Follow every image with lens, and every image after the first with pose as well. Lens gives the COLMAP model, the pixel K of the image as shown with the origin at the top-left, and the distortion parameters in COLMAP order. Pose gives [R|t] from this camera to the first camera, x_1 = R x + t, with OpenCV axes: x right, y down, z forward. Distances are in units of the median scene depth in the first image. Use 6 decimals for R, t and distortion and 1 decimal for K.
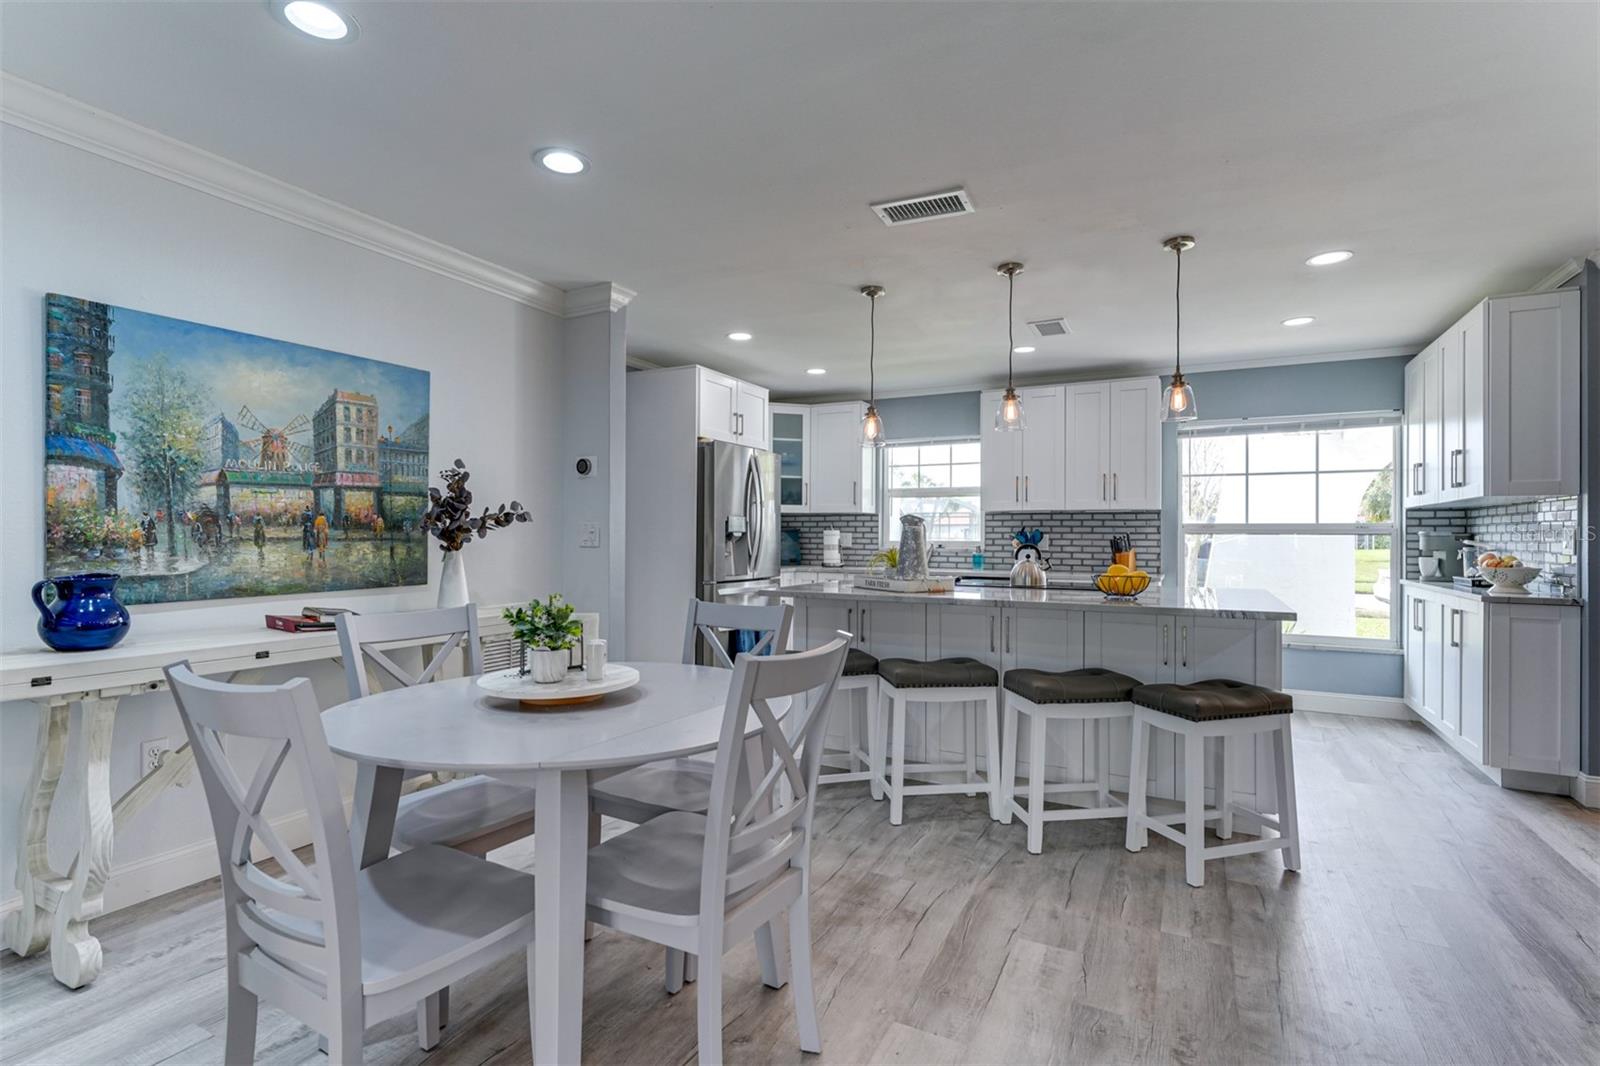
lens RADIAL K [[752.6, 0, 798.7], [0, 752.6, 530.6], [0, 0, 1]] dist [-0.002274, -0.000056]
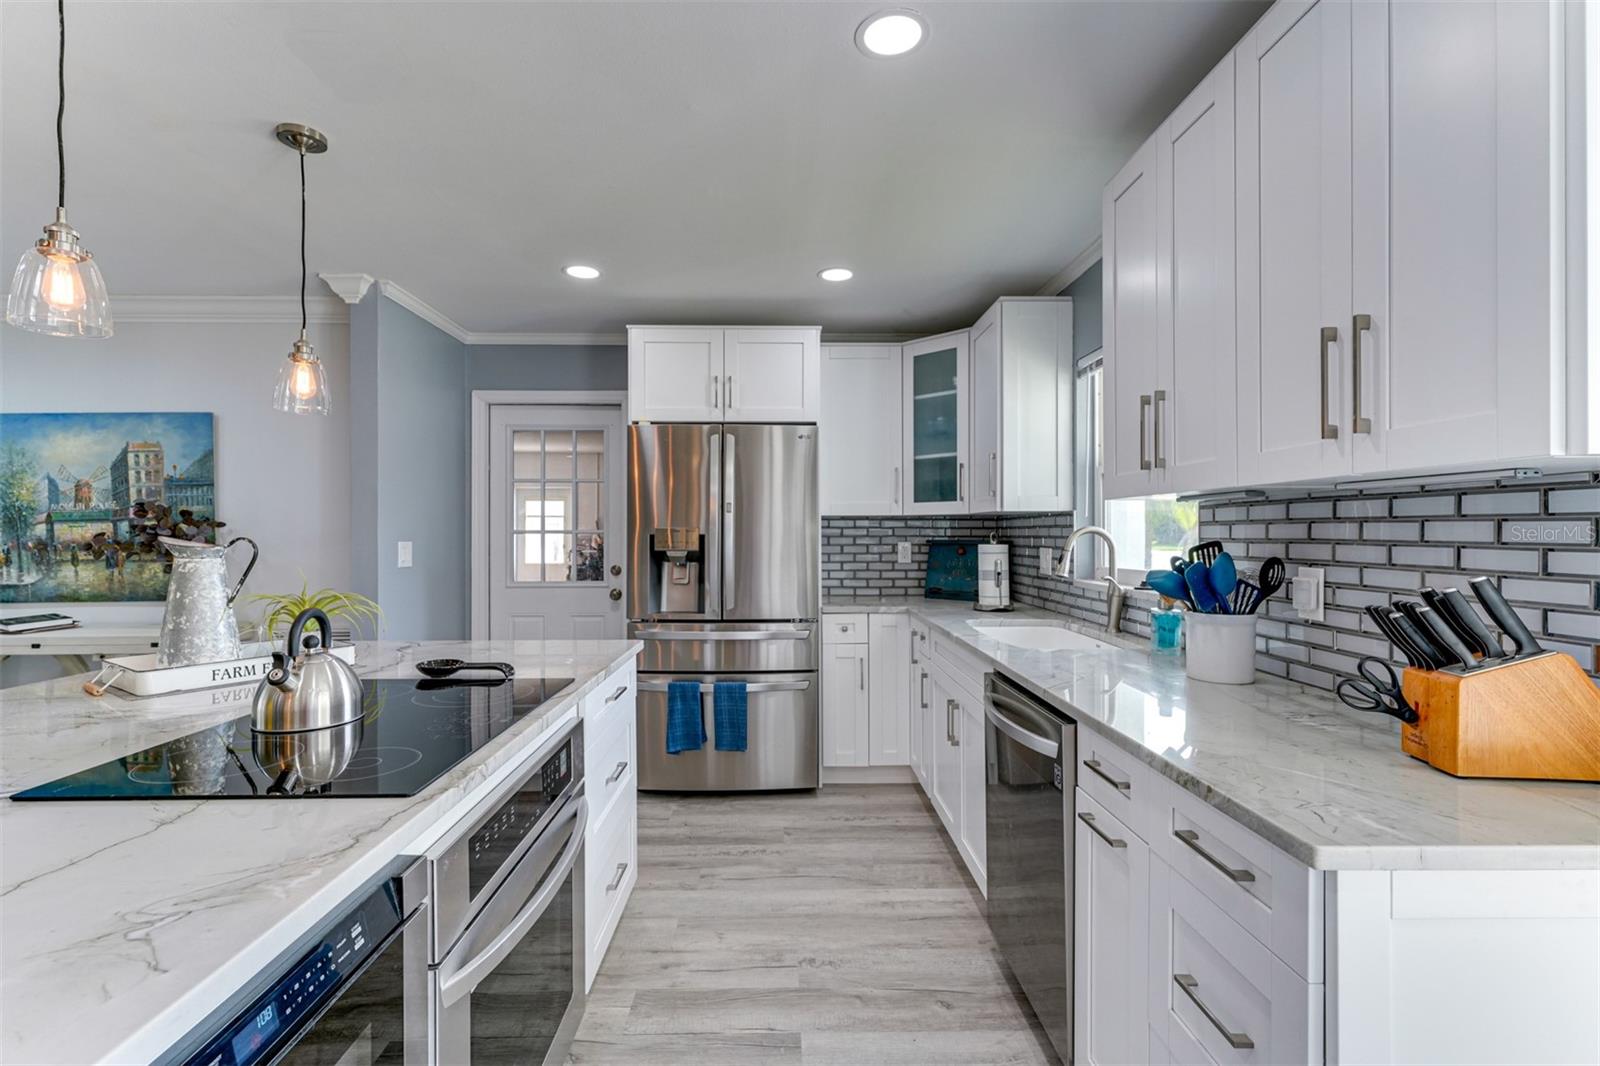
lens RADIAL K [[713.2, 0, 797.4], [0, 713.2, 531.4], [0, 0, 1]] dist [-0.000781, 0.000409]
pose [[0.487659, -0.007197, -0.873004, 0.628486], [0.010670, 0.999940, -0.002284, -0.014698], [0.872969, -0.008201, 0.487707, 0.896069]]
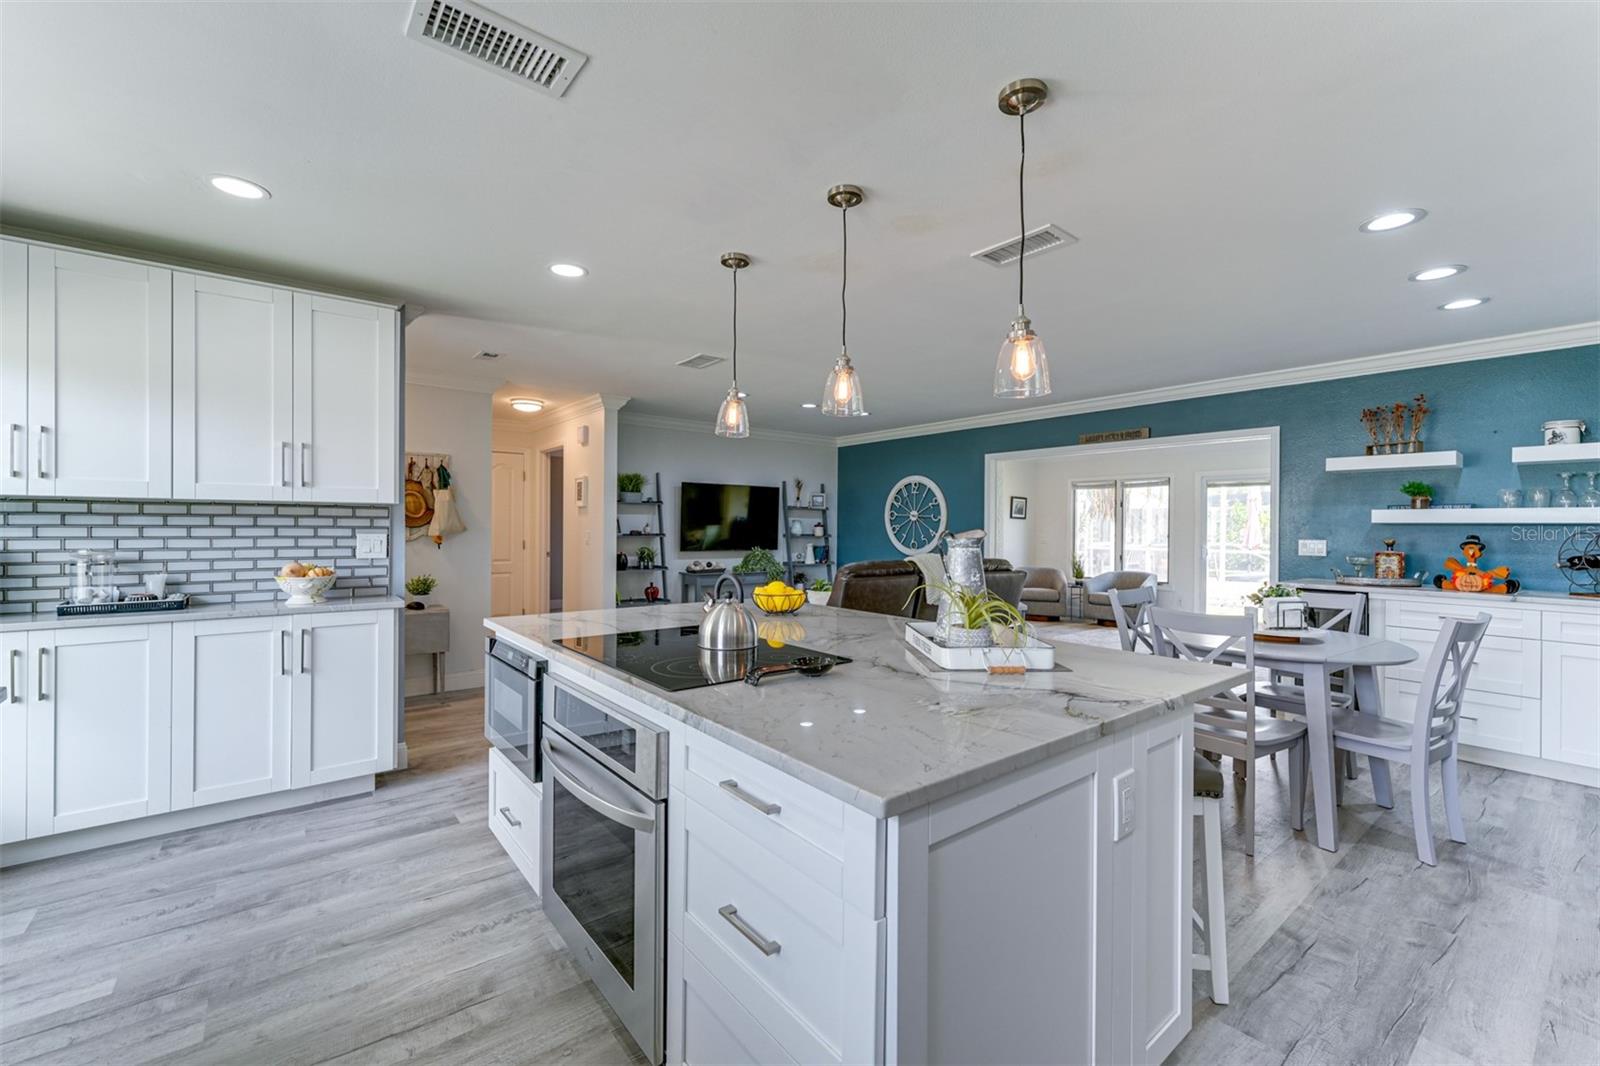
lens RADIAL K [[666.5, 0, 806.3], [0, 666.5, 528.8], [0, 0, 1]] dist [0.006328, 0.000040]
pose [[-0.917357, -0.013260, 0.397845, 0.041993], [-0.015034, 0.999886, -0.001340, -0.014811], [-0.397782, -0.007211, -0.917452, 1.249139]]
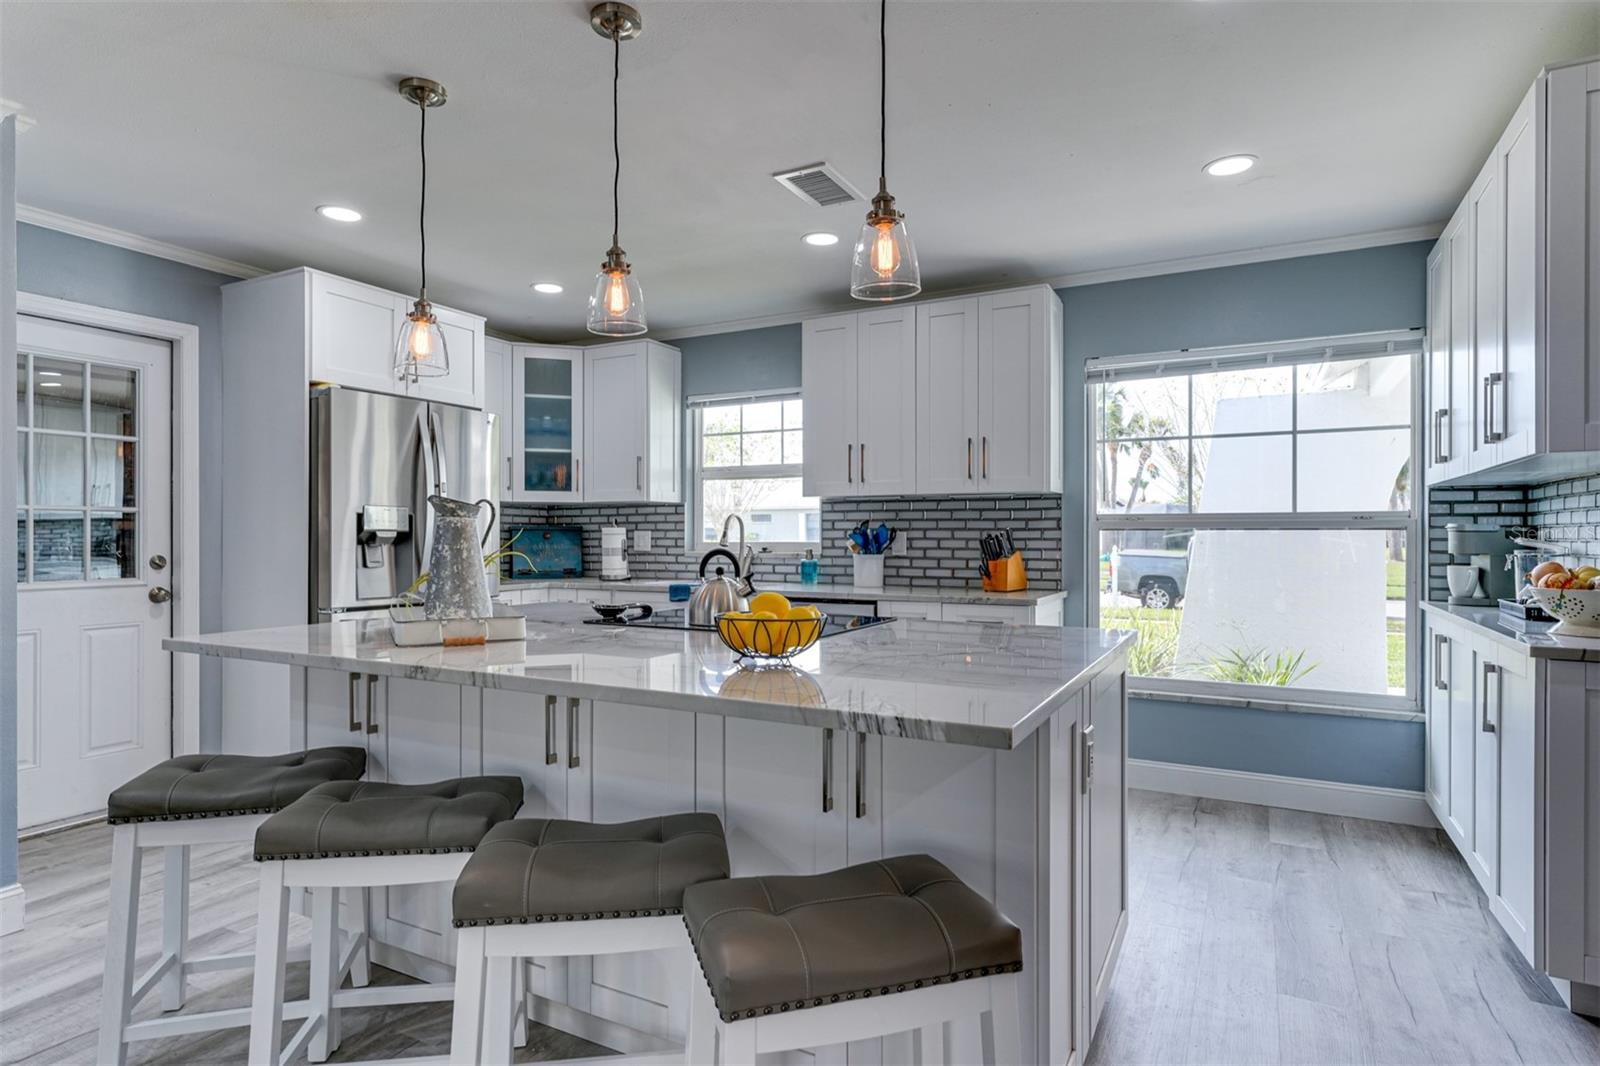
lens RADIAL K [[844.0, 0, 801.7], [0, 844.0, 535.7], [0, 0, 1]] dist [0.000071, 0.000094]
pose [[0.999945, -0.005269, -0.009104, 0.324305], [0.005339, 0.999957, 0.007647, 0.003130], [0.009063, -0.007696, 0.999929, 0.326133]]
